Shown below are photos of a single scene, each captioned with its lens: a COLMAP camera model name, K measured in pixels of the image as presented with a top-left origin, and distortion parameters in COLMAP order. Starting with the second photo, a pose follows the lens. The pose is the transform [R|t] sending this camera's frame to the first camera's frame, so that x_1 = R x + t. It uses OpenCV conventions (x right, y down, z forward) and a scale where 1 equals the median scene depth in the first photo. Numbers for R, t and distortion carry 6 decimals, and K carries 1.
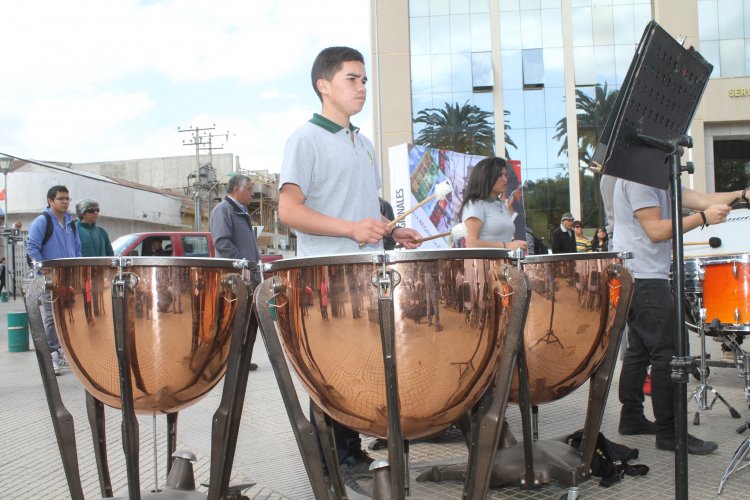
lens RADIAL K [[679.1, 0, 379.1], [0, 679.1, 253.4], [0, 0, 1]] dist [-0.164333, 0.138514]
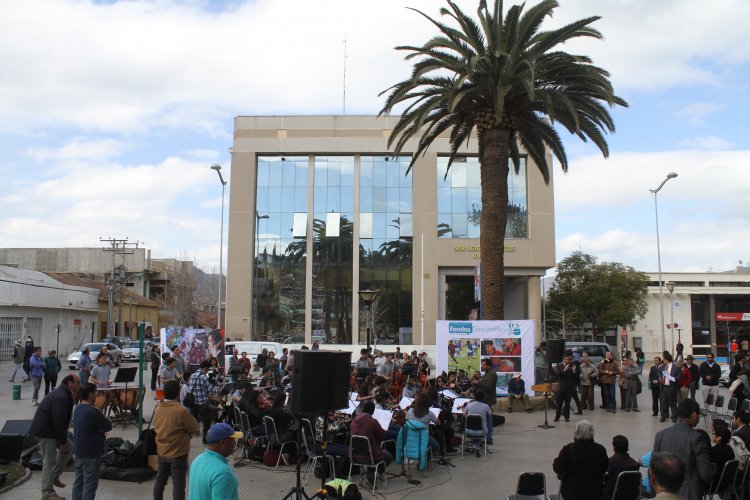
lens RADIAL K [[679.1, 0, 373.2], [0, 679.1, 250.3], [0, 0, 1]] dist [-0.164333, 0.138514]
pose [[0.994916, 0.048639, 0.088184, 0.129780], [-0.039500, 0.993941, -0.102570, -0.047772], [-0.092639, 0.098565, 0.990809, -0.373461]]
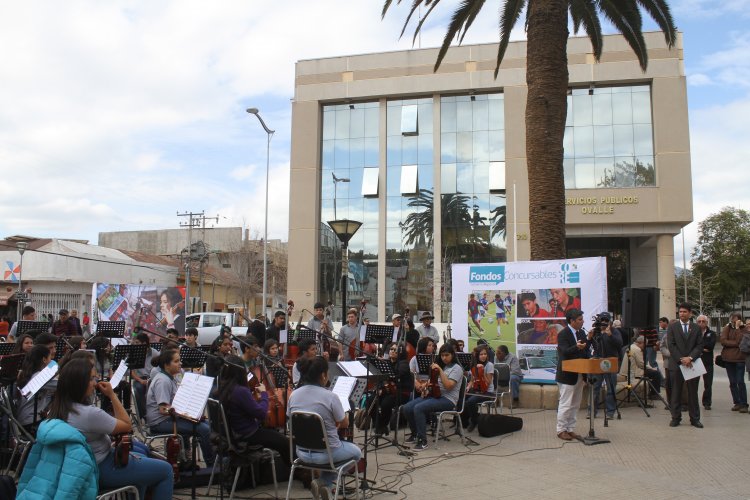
lens RADIAL K [[679.1, 0, 359.4], [0, 679.1, 252.2], [0, 0, 1]] dist [-0.164333, 0.138514]
pose [[0.987122, 0.026692, -0.157728, 0.239933], [-0.039732, 0.995994, -0.080105, -0.025585], [0.154958, 0.085340, 0.984228, -0.184737]]
